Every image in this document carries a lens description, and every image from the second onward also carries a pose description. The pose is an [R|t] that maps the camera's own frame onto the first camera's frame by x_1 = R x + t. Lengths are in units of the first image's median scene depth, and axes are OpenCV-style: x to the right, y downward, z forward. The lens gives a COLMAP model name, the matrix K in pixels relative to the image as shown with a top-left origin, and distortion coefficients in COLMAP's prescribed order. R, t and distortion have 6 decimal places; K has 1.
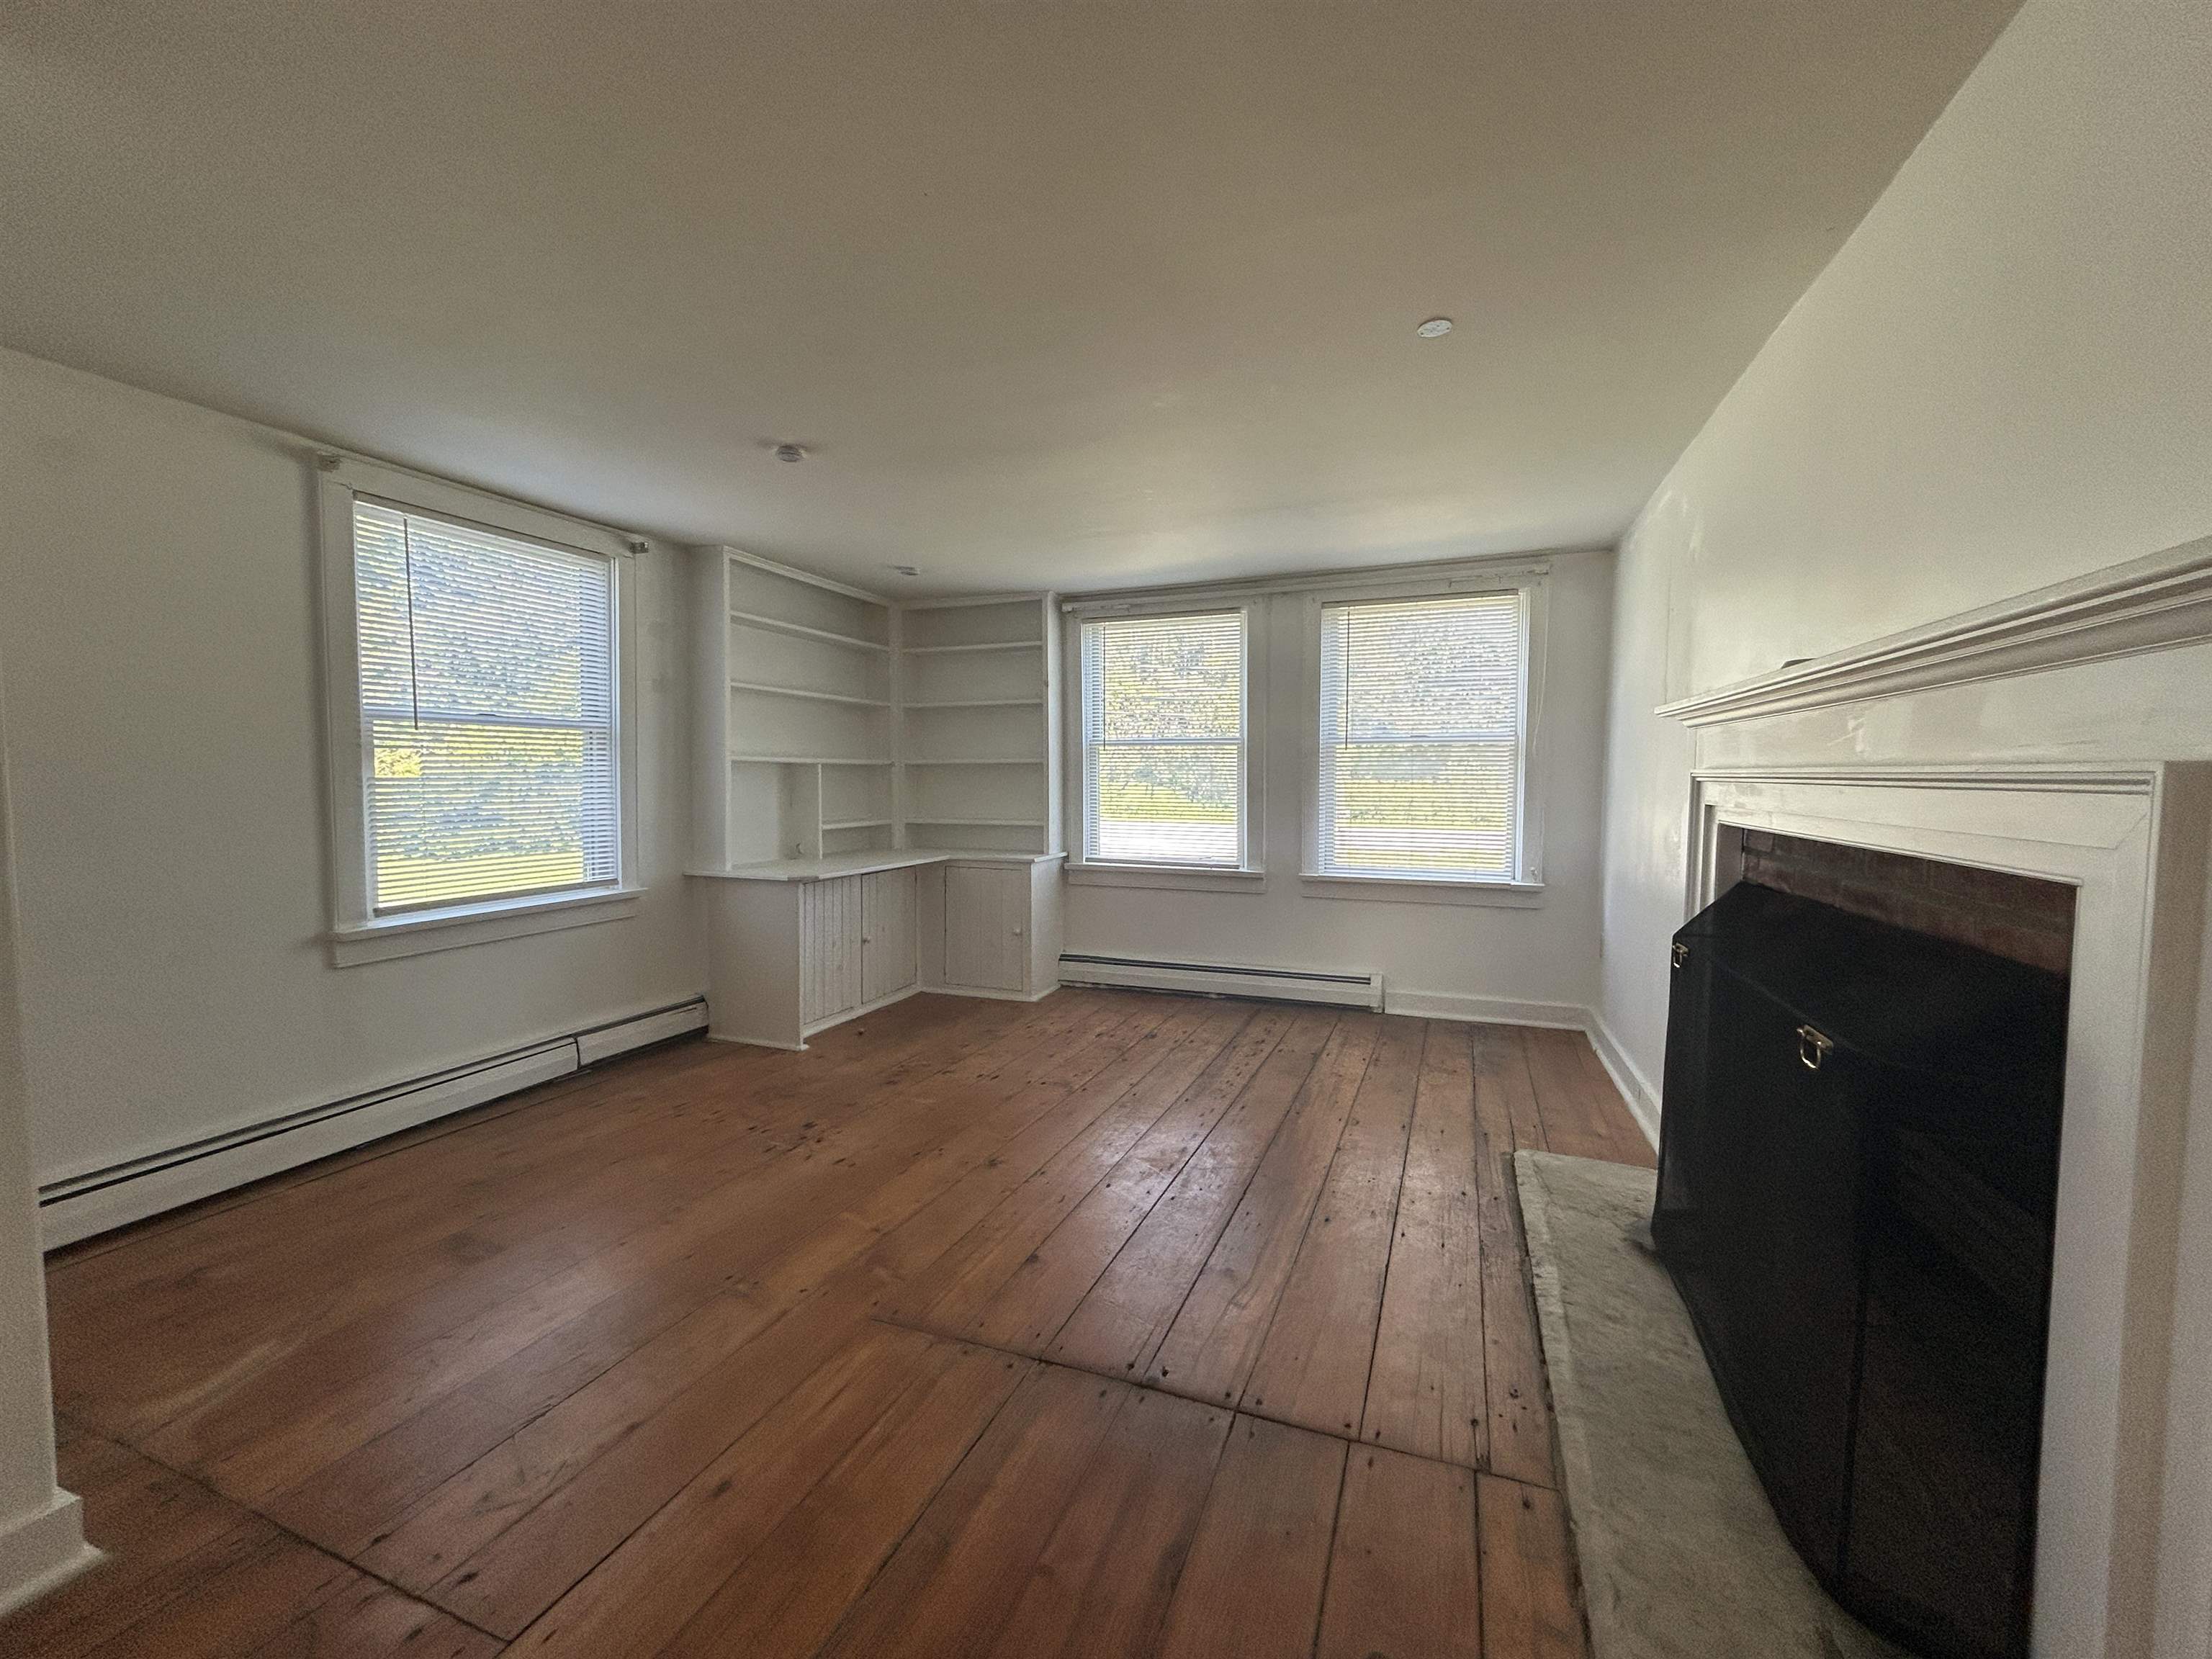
lens RADIAL K [[887.4, 0, 1109.0], [0, 887.4, 827.5], [0, 0, 1]] dist [-0.000080, 0.000040]
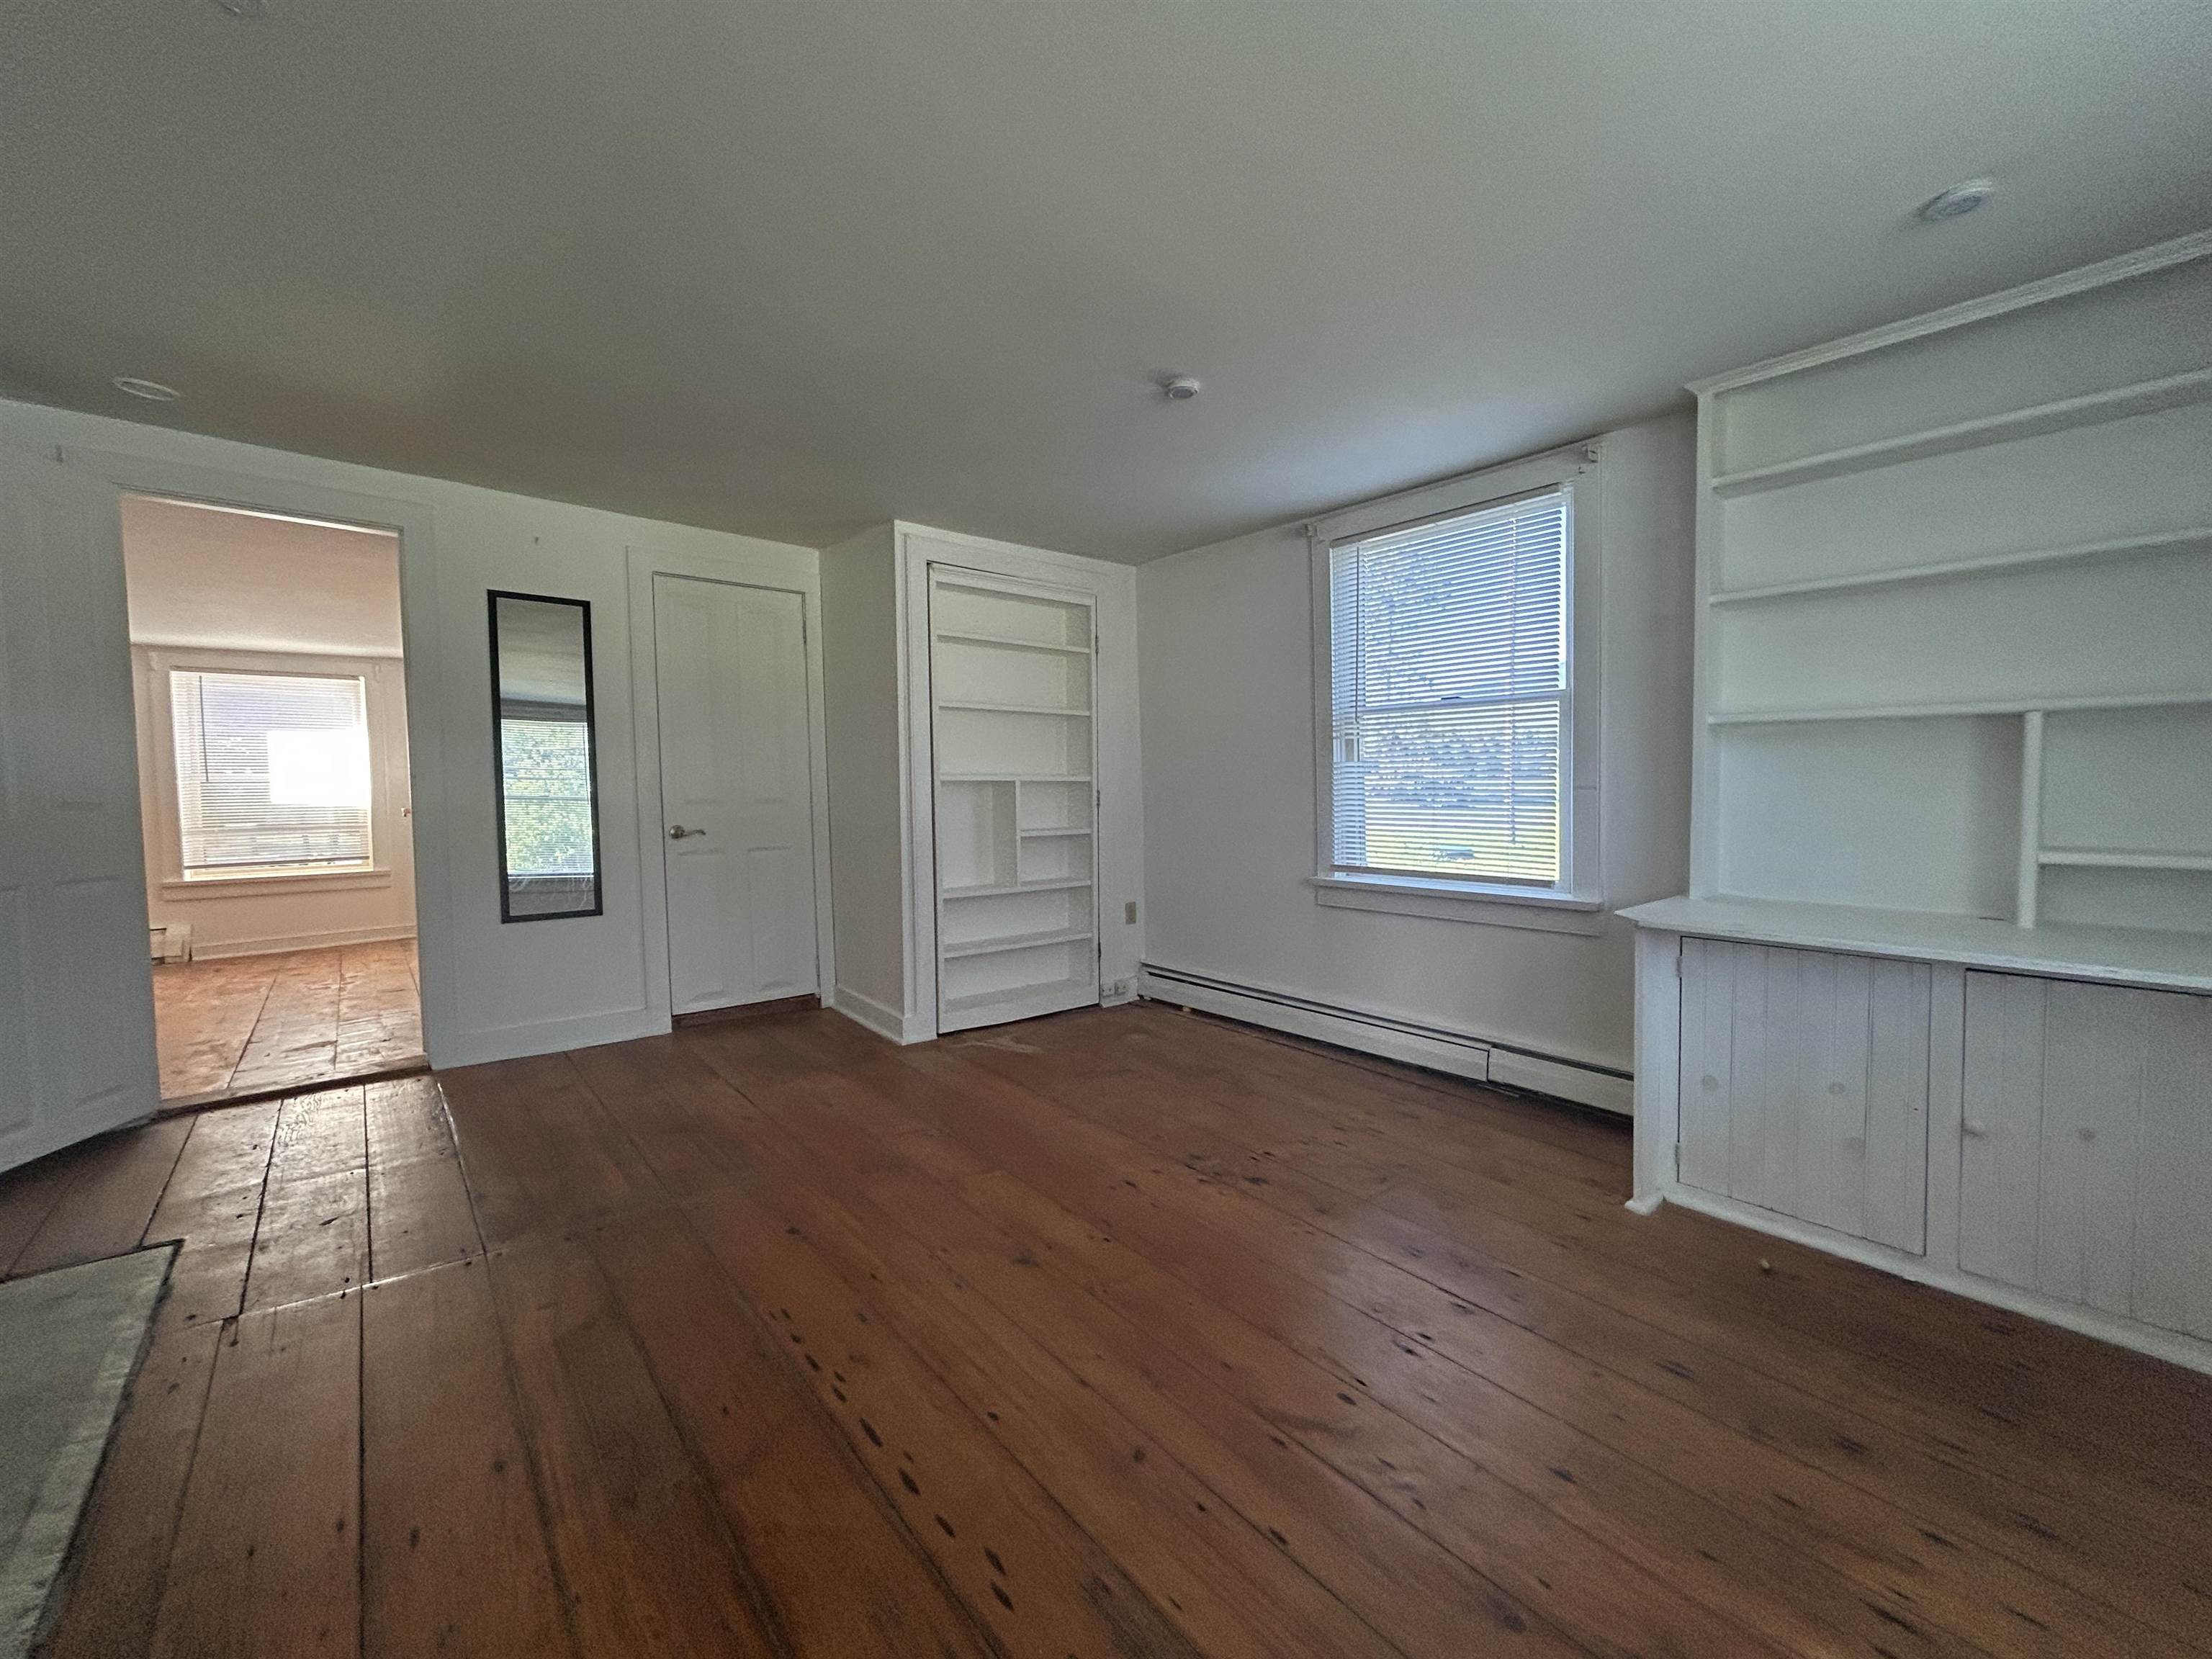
lens RADIAL K [[887.4, 0, 1109.0], [0, 887.4, 827.5], [0, 0, 1]] dist [-0.000080, 0.000040]
pose [[-0.478004, 0.042067, -0.877350, 0.406442], [-0.044510, 0.996409, 0.072026, -0.037002], [0.877229, 0.073479, -0.474415, 1.184813]]
